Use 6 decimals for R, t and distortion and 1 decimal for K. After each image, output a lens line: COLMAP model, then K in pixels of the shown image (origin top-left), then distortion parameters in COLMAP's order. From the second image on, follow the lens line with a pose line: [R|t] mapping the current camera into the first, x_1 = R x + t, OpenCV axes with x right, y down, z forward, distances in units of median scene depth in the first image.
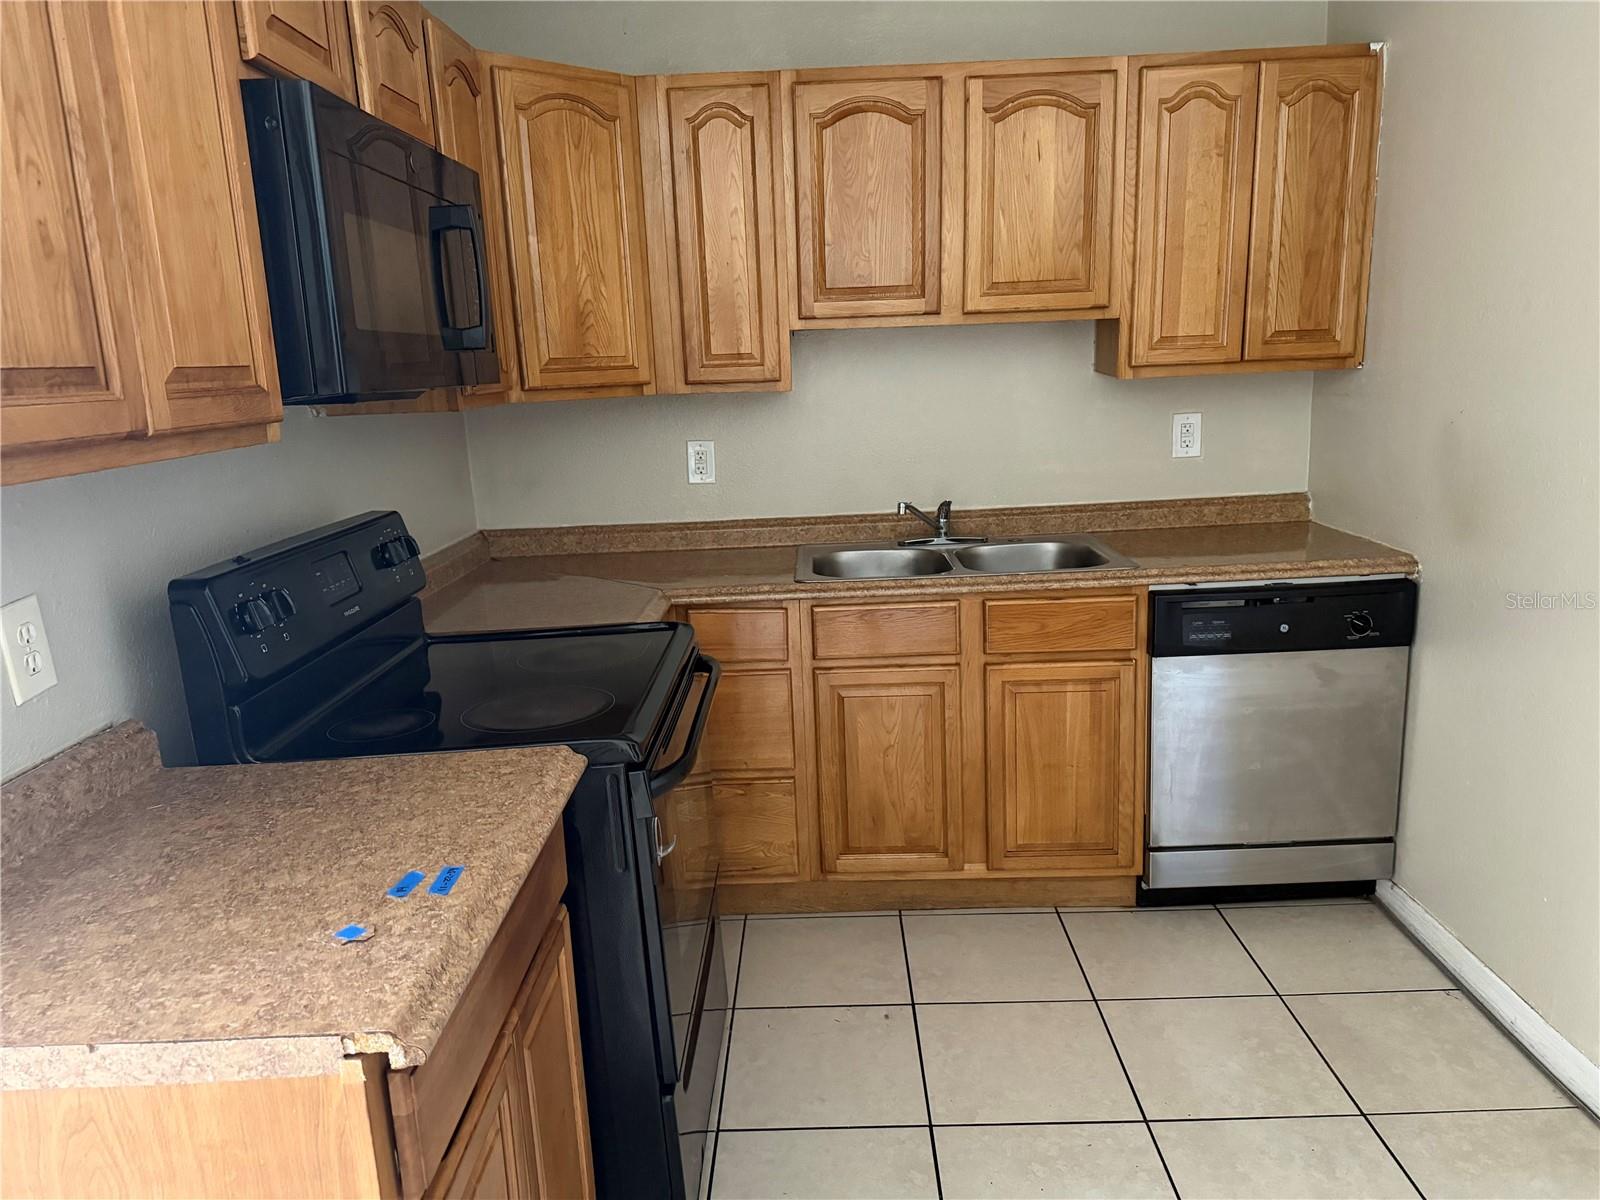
lens RADIAL K [[1136.7, 0, 800.0], [0, 1136.7, 600.0], [0, 0, 1]] dist [0.138258, -0.199609]
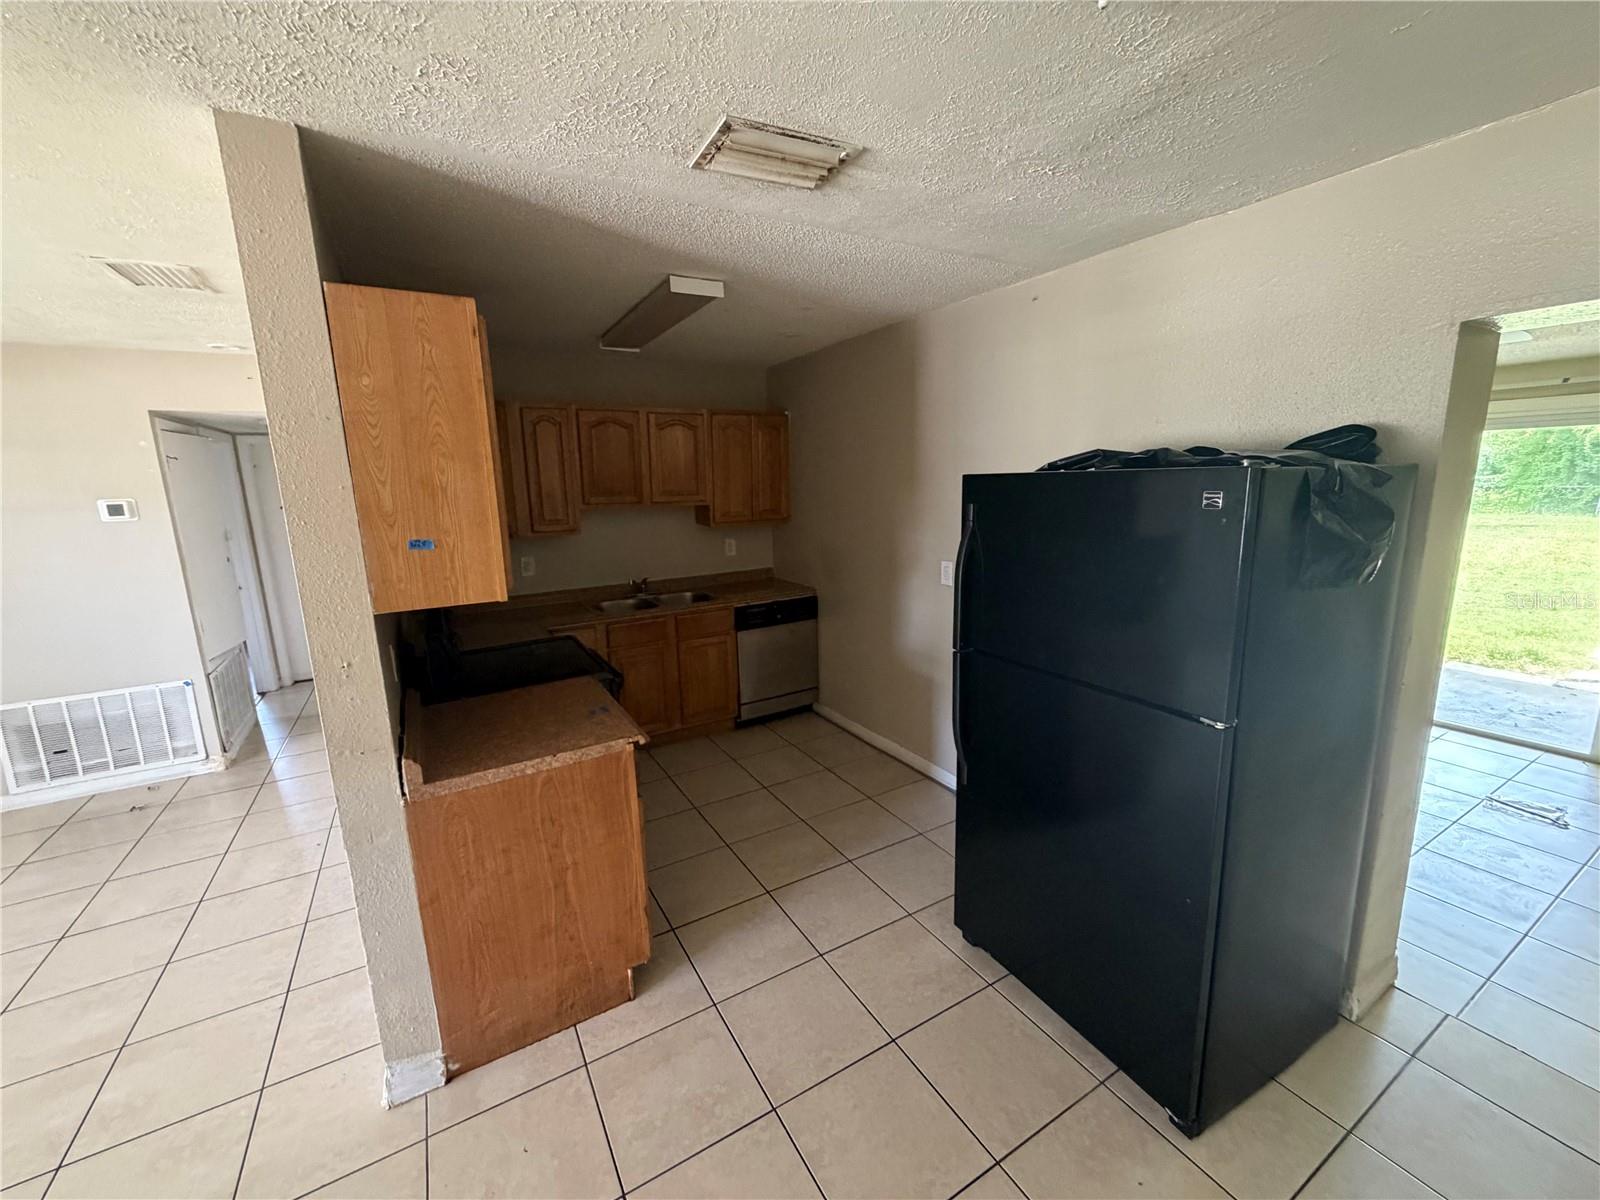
lens RADIAL K [[637.7, 0, 791.9], [0, 637.7, 604.3], [0, 0, 1]] dist [-0.000091, -0.000432]
pose [[0.862367, -0.080222, 0.499887, -0.305547], [0.097422, 0.995208, -0.008354, 0.010343], [-0.496822, 0.055904, 0.866050, -0.331441]]
